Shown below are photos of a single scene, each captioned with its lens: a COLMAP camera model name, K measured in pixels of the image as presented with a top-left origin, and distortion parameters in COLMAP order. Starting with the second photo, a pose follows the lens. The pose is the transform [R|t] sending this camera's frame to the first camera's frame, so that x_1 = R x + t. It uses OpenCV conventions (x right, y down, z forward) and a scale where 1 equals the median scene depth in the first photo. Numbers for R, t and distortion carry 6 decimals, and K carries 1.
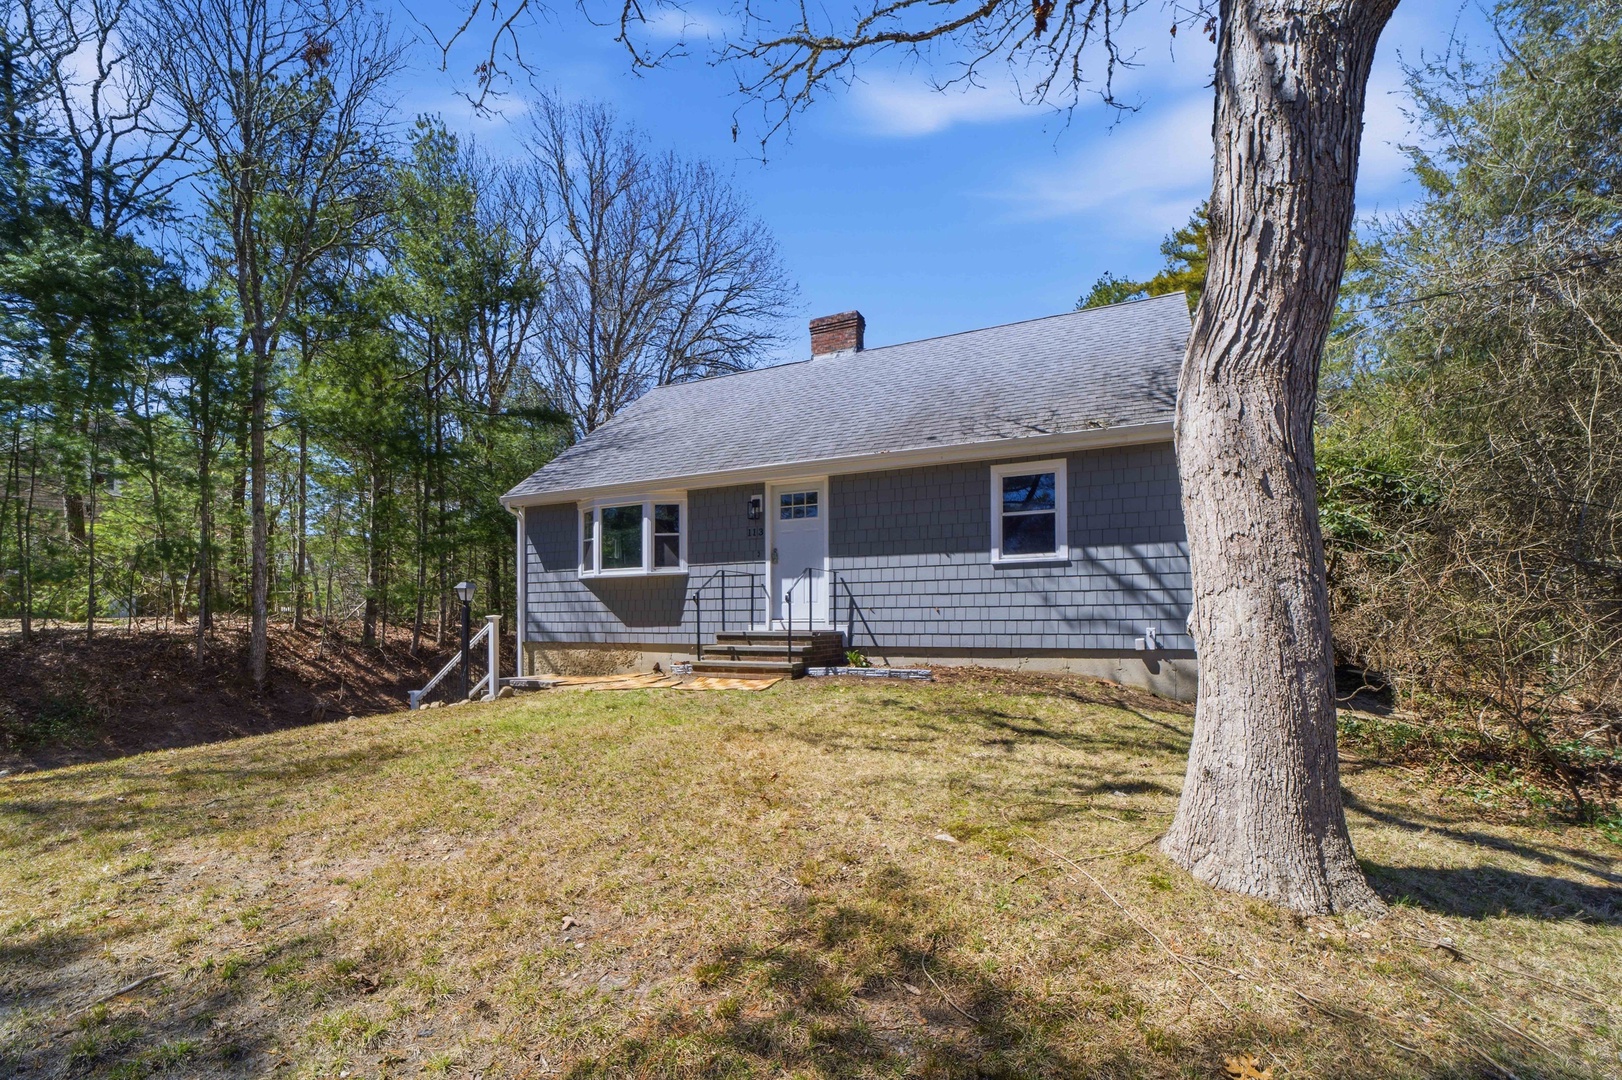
lens RADIAL K [[642.9, 0, 846.0], [0, 642.9, 627.9], [0, 0, 1]] dist [-0.025882, 0.003743]
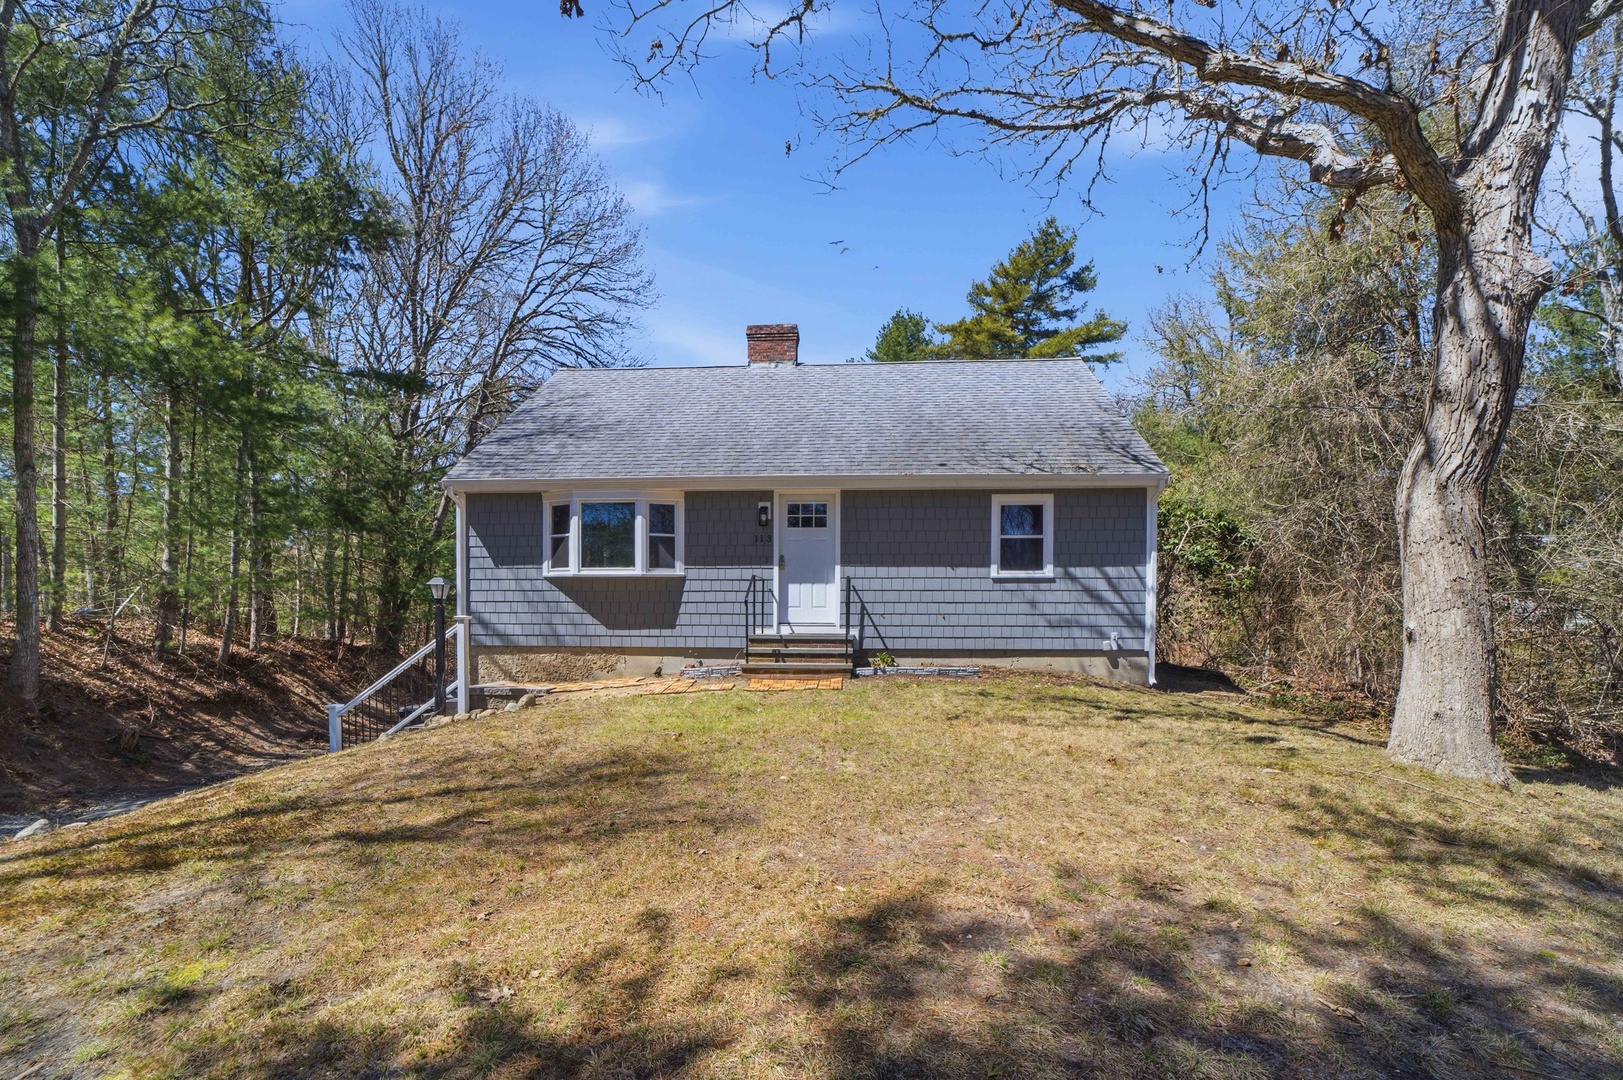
lens RADIAL K [[643.3, 0, 831.4], [0, 643.3, 653.8], [0, 0, 1]] dist [-0.025882, 0.003743]
pose [[0.940626, -0.006437, 0.339385, -0.389408], [-0.004490, 0.999497, 0.031400, 0.003482], [-0.339416, -0.031060, 0.940123, -0.013265]]
